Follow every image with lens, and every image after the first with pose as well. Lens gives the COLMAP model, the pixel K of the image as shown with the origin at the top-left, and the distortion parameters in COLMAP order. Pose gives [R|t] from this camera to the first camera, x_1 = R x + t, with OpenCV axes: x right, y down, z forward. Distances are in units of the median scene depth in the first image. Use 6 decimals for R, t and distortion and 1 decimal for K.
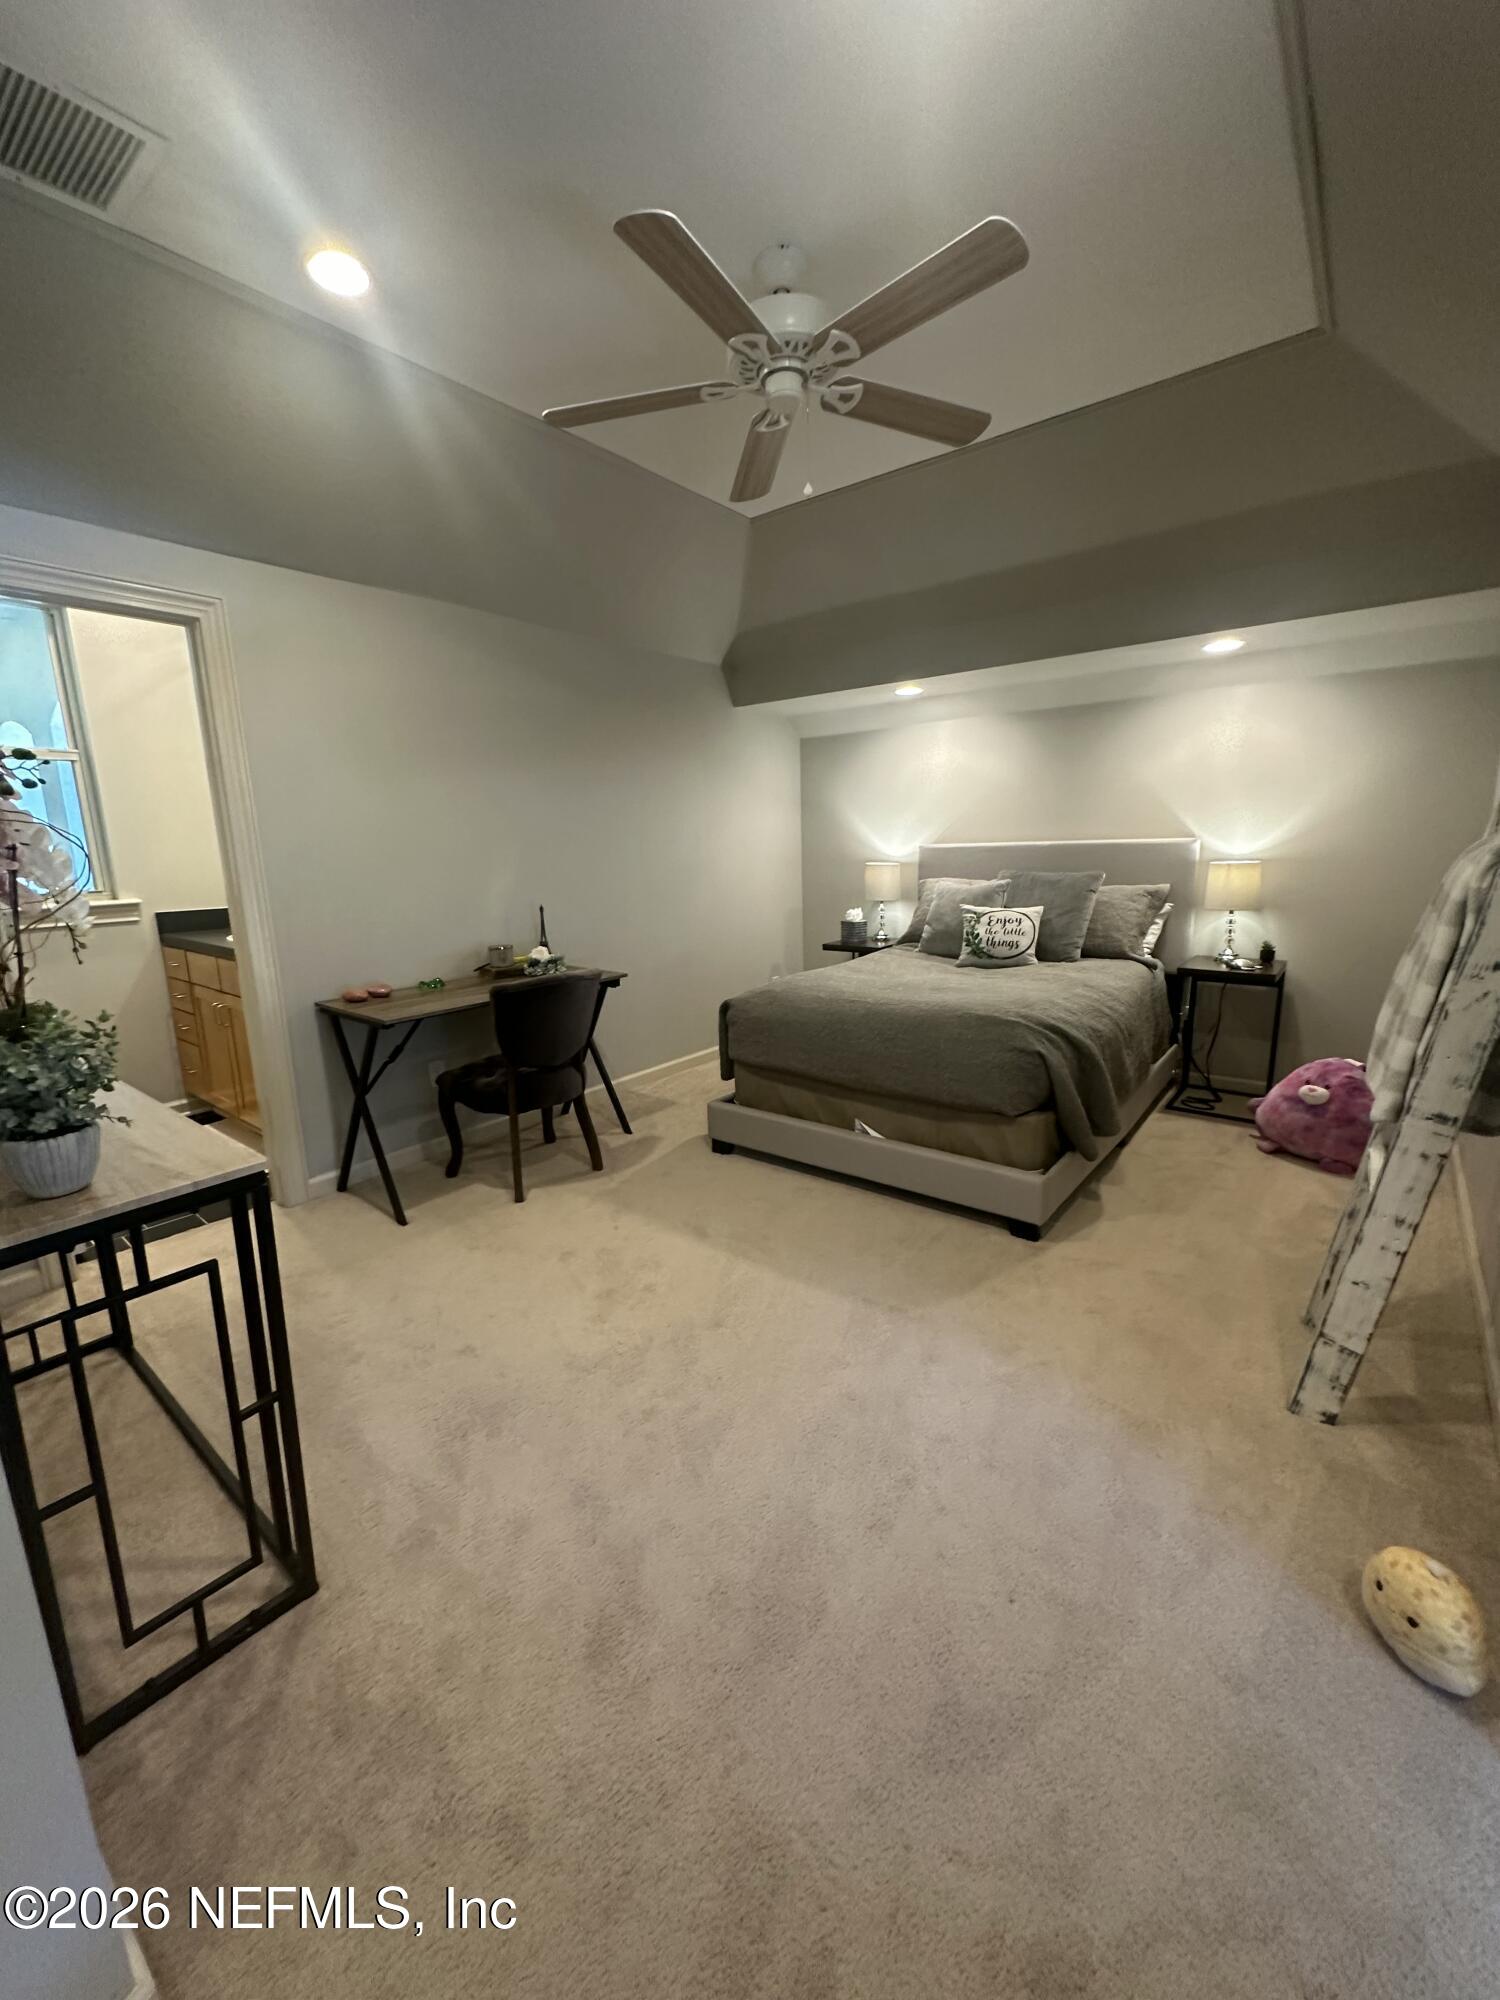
lens RADIAL K [[801.4, 0, 750.0], [0, 801.4, 1000.0], [0, 0, 1]] dist [0.000102, 0.000008]
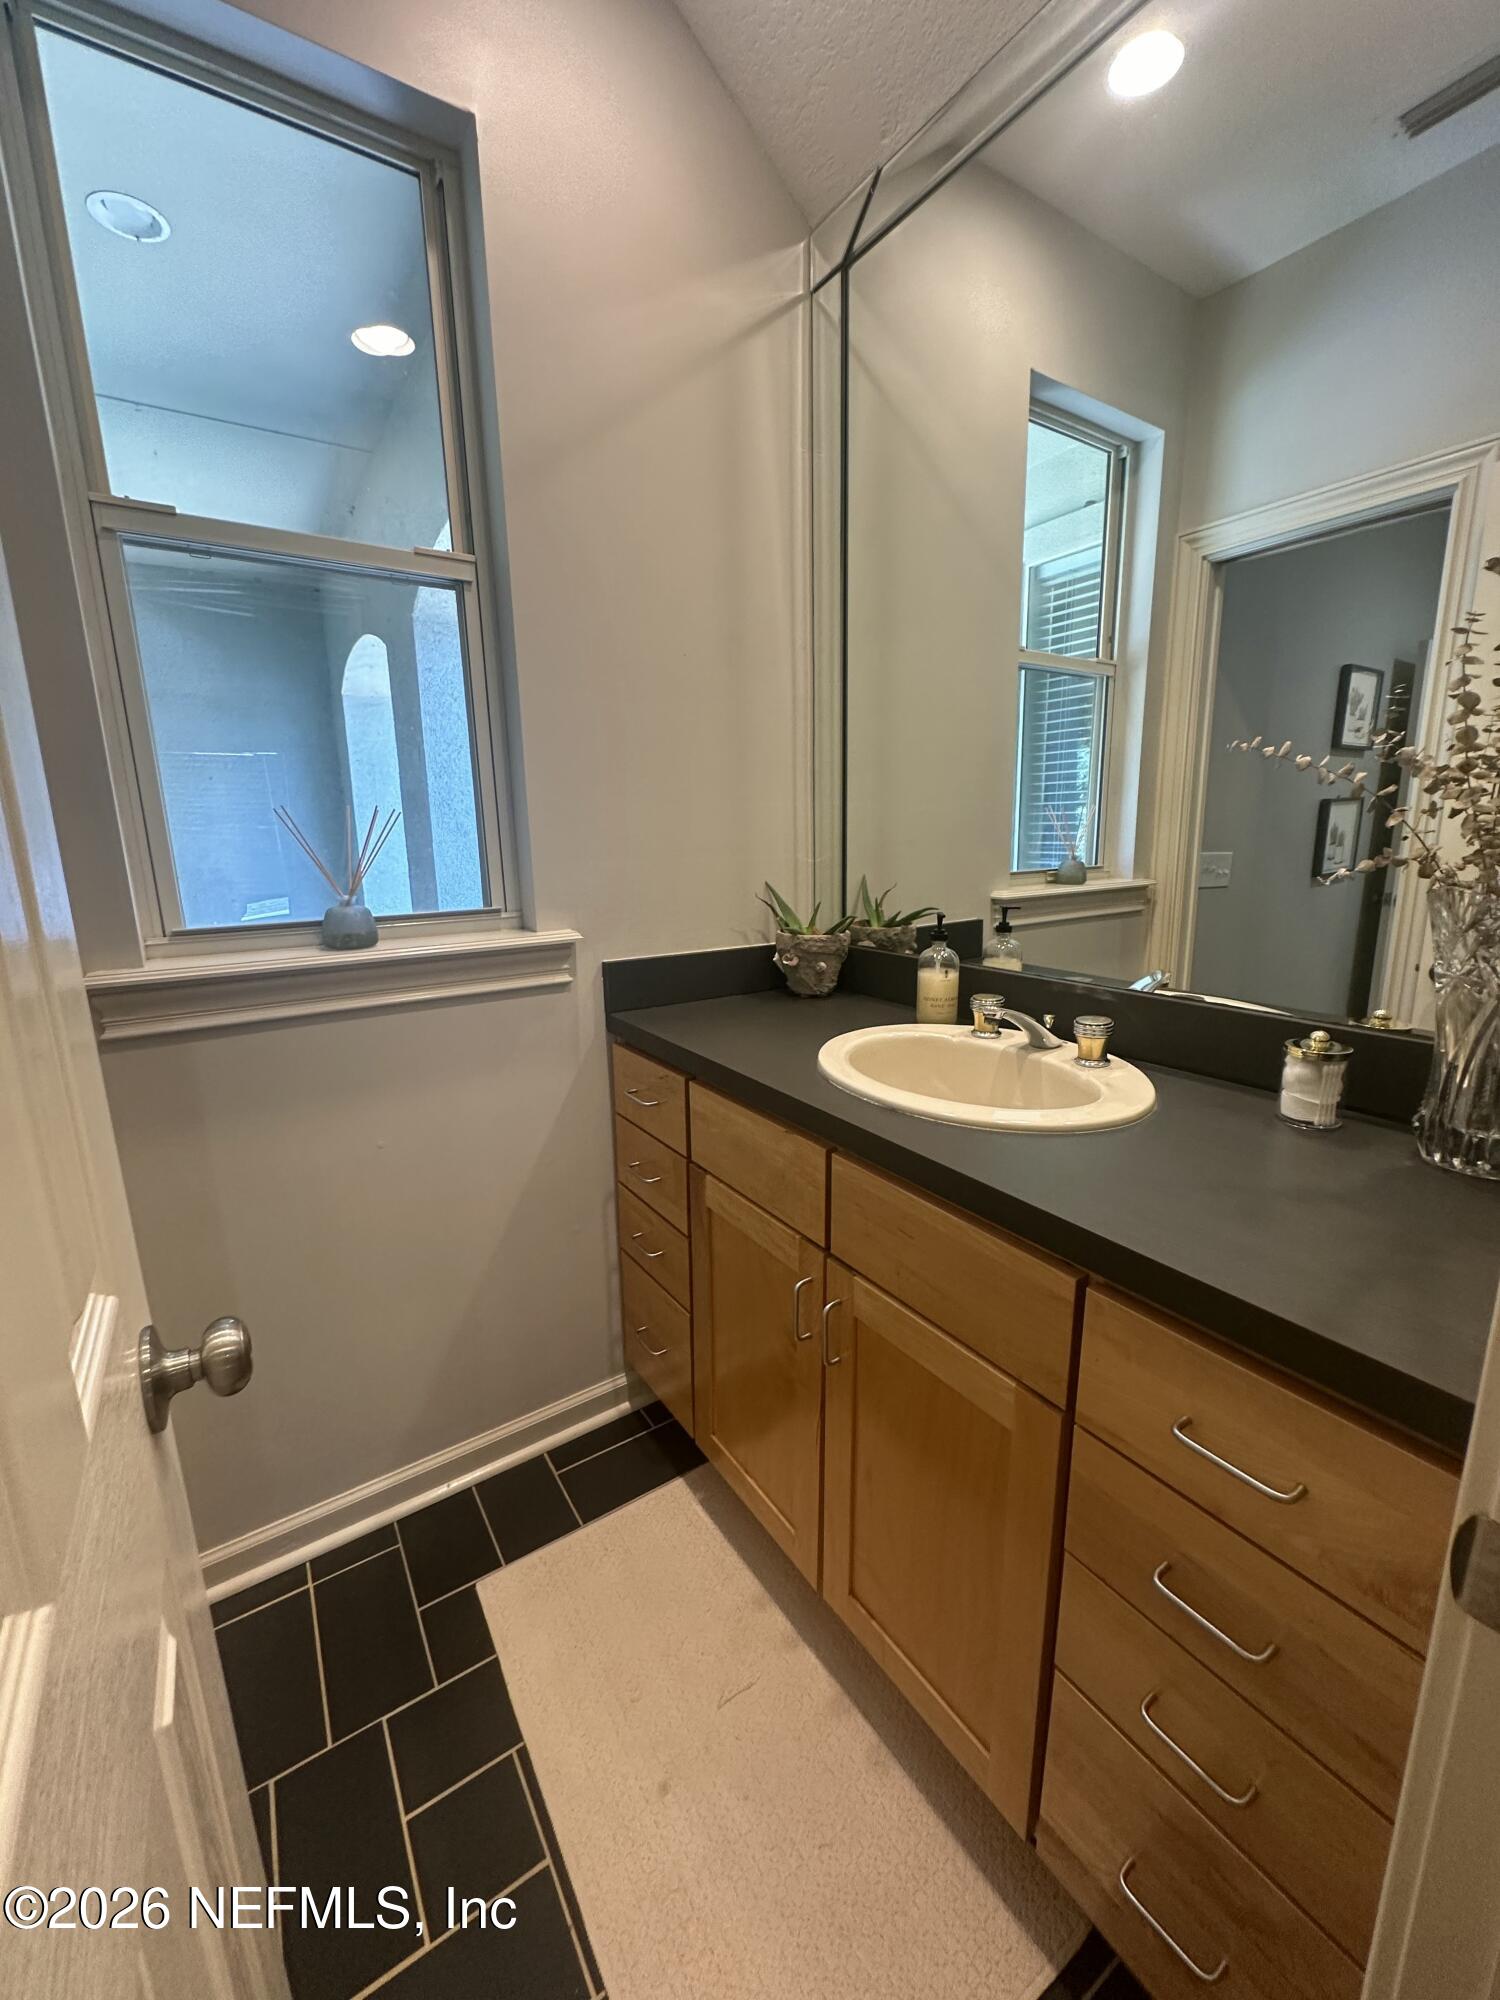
lens RADIAL K [[801.4, 0, 750.0], [0, 801.4, 1000.0], [0, 0, 1]] dist [0.000102, 0.000008]
pose [[0.947871, 0.073854, -0.309978, -0.535231], [-0.067518, 0.997232, 0.031133, -0.106295], [0.311419, -0.008581, 0.950234, 0.624306]]
